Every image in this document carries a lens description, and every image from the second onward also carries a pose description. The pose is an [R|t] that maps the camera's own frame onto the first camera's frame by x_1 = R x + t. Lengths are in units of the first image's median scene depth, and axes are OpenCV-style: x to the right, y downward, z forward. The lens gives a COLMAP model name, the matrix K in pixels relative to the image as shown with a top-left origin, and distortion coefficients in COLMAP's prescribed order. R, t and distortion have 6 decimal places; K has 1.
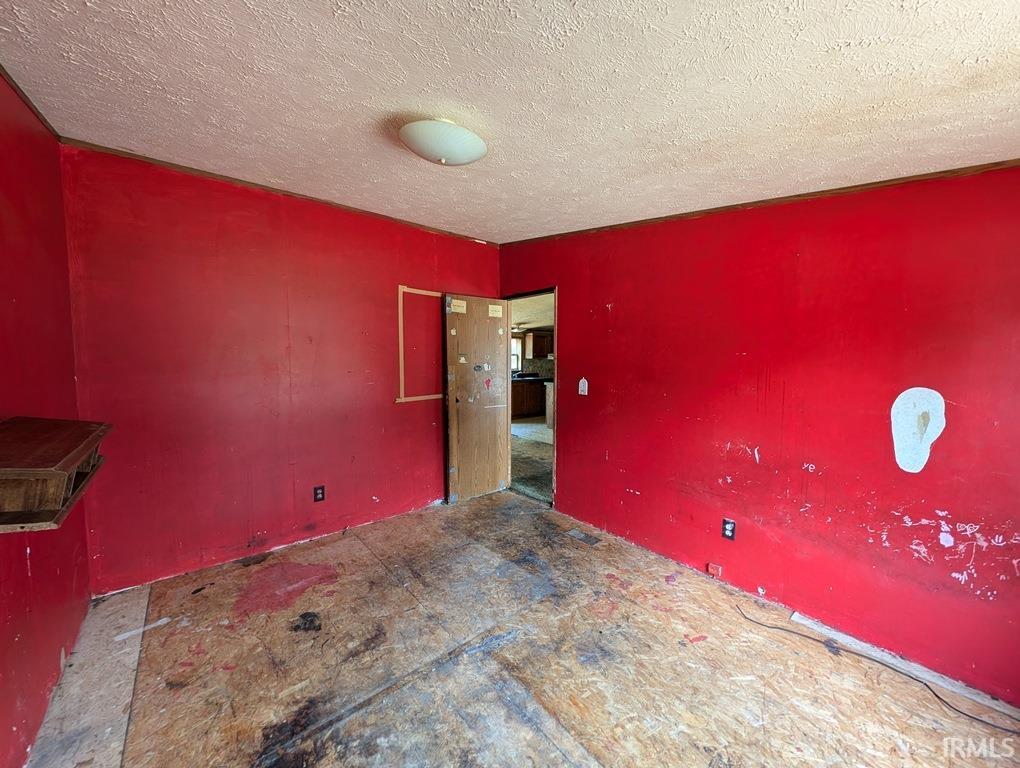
lens RADIAL K [[389.7, 0, 510.3], [0, 389.7, 384.0], [0, 0, 1]] dist [0.010534, -0.002366]
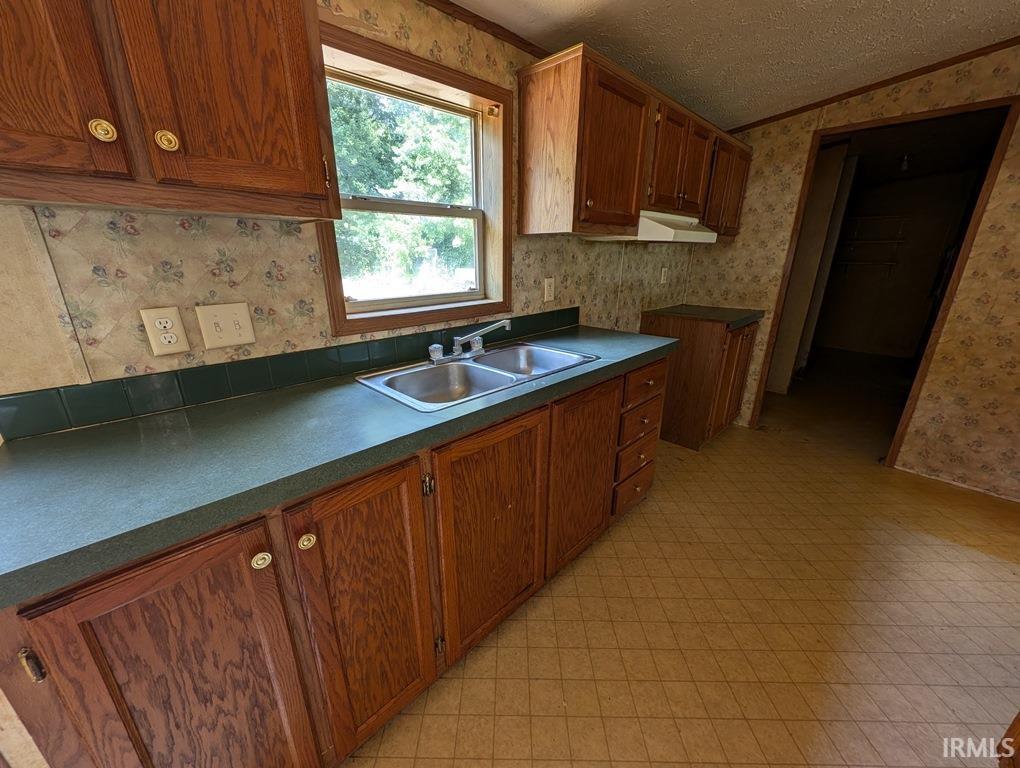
lens RADIAL K [[389.7, 0, 506.2], [0, 389.7, 384.9], [0, 0, 1]] dist [0.010534, -0.002366]
pose [[0.997219, -0.019036, 0.072050, 0.015309], [-0.000040, 0.966689, 0.255956, -0.044063], [-0.074522, -0.255247, 0.964000, 0.815015]]
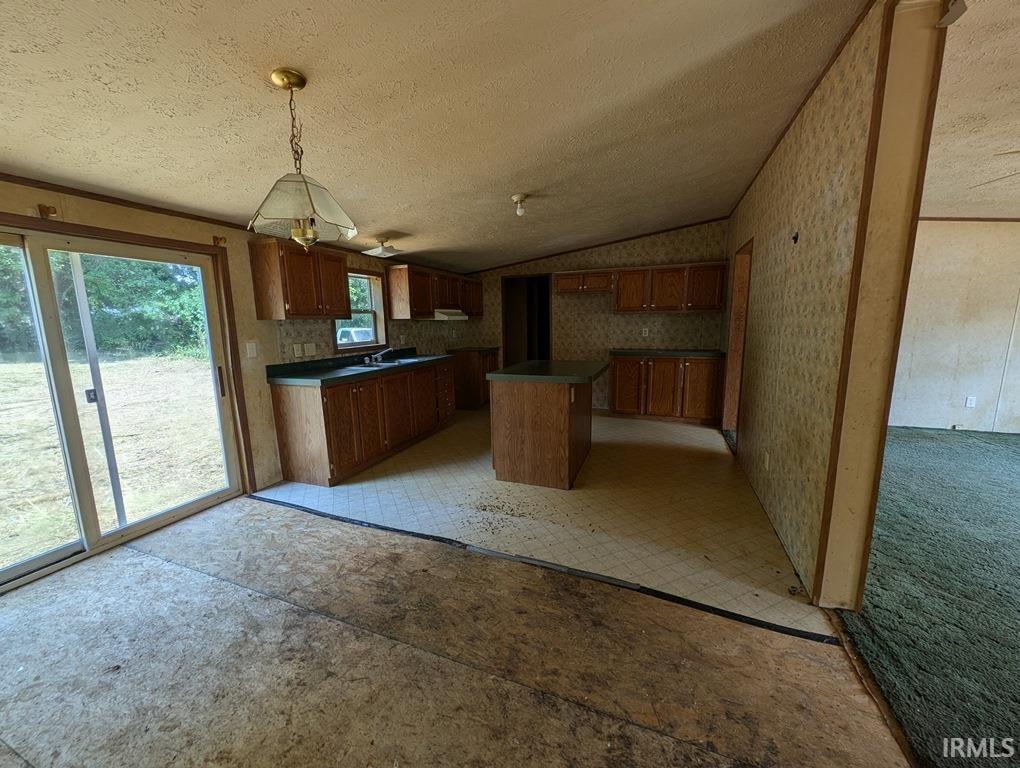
lens RADIAL K [[389.7, 0, 507.2], [0, 389.7, 382.7], [0, 0, 1]] dist [0.010534, -0.002366]
pose [[0.881434, -0.089945, 0.463663, -0.066852], [0.049228, 0.993848, 0.099211, -0.027971], [-0.469734, -0.064622, 0.880439, 0.510957]]
